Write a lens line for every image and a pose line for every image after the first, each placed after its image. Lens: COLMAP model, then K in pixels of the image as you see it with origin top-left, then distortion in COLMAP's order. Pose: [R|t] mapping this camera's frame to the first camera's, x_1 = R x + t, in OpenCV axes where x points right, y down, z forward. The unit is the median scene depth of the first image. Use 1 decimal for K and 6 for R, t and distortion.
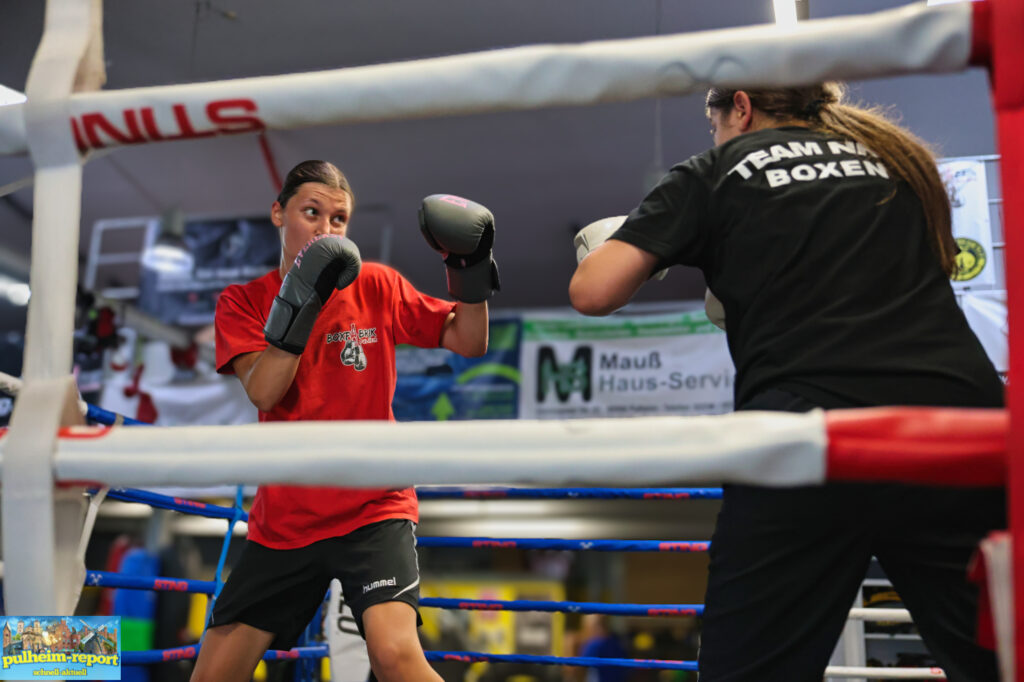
lens RADIAL K [[1063.0, 0, 512.0], [0, 1063.0, 341.0], [0, 0, 1]] dist [0.145359, -0.447183]
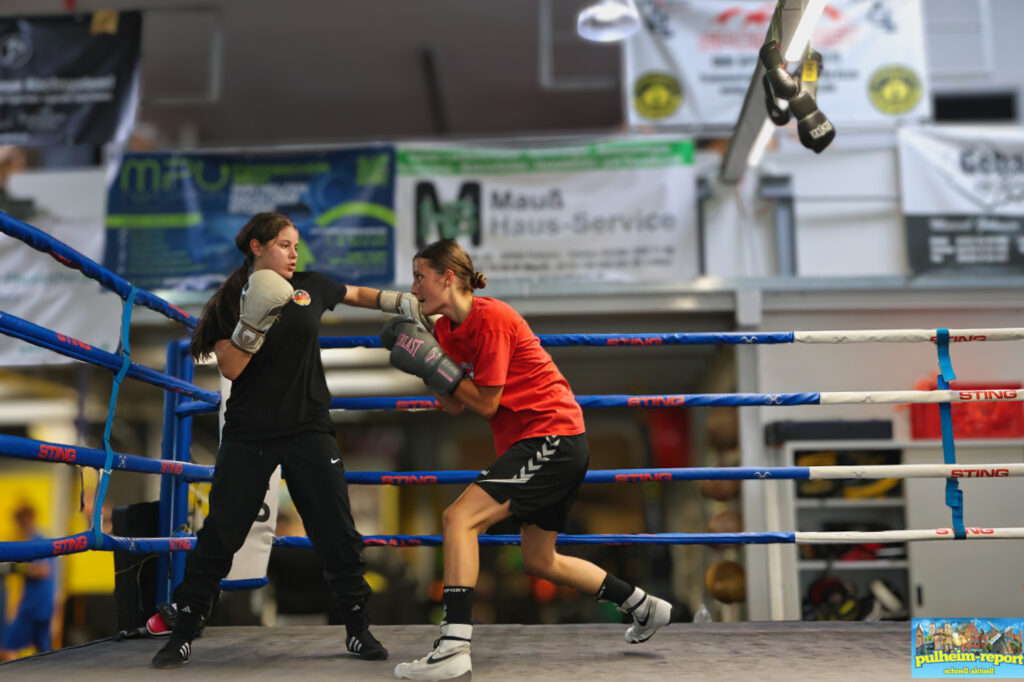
lens RADIAL K [[1141.8, 0, 512.0], [0, 1141.8, 341.0], [0, 0, 1]] dist [-0.001527, 0.026947]
pose [[0.978955, -0.009169, 0.203872, -0.086740], [-0.012719, 0.994307, 0.105790, 0.034265], [-0.203681, -0.106157, 0.973265, 0.102697]]
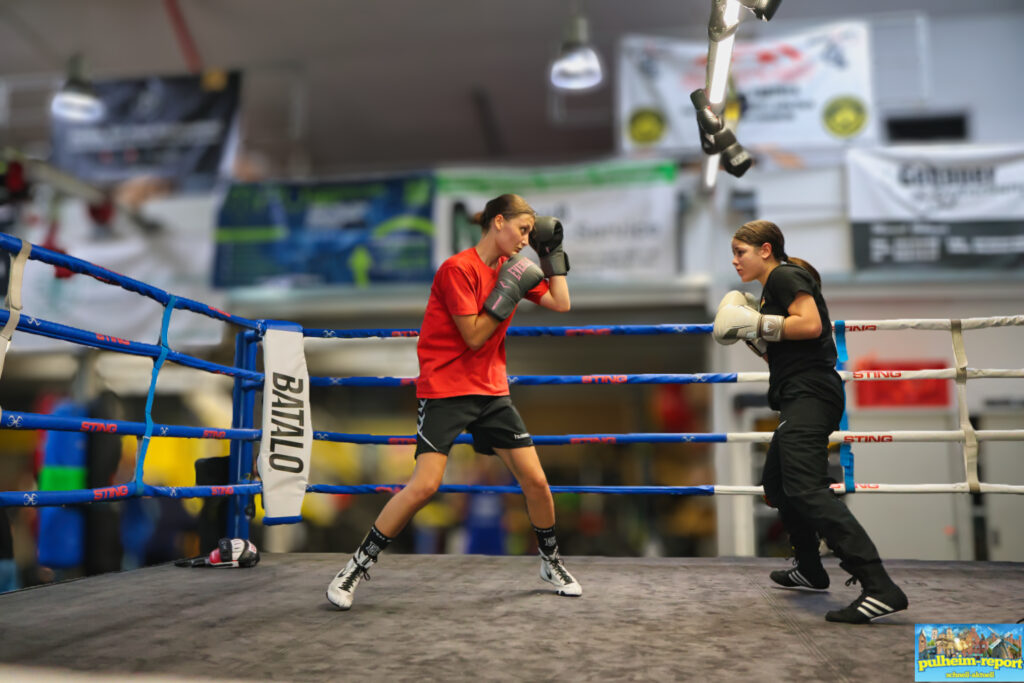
lens RADIAL K [[944.4, 0, 512.0], [0, 944.4, 341.5], [0, 0, 1]] dist [0.004869, 0.015339]
pose [[0.994116, -0.017817, 0.106842, -0.018574], [0.003890, 0.991615, 0.129171, 0.023156], [-0.108248, -0.127995, 0.985850, 0.066536]]
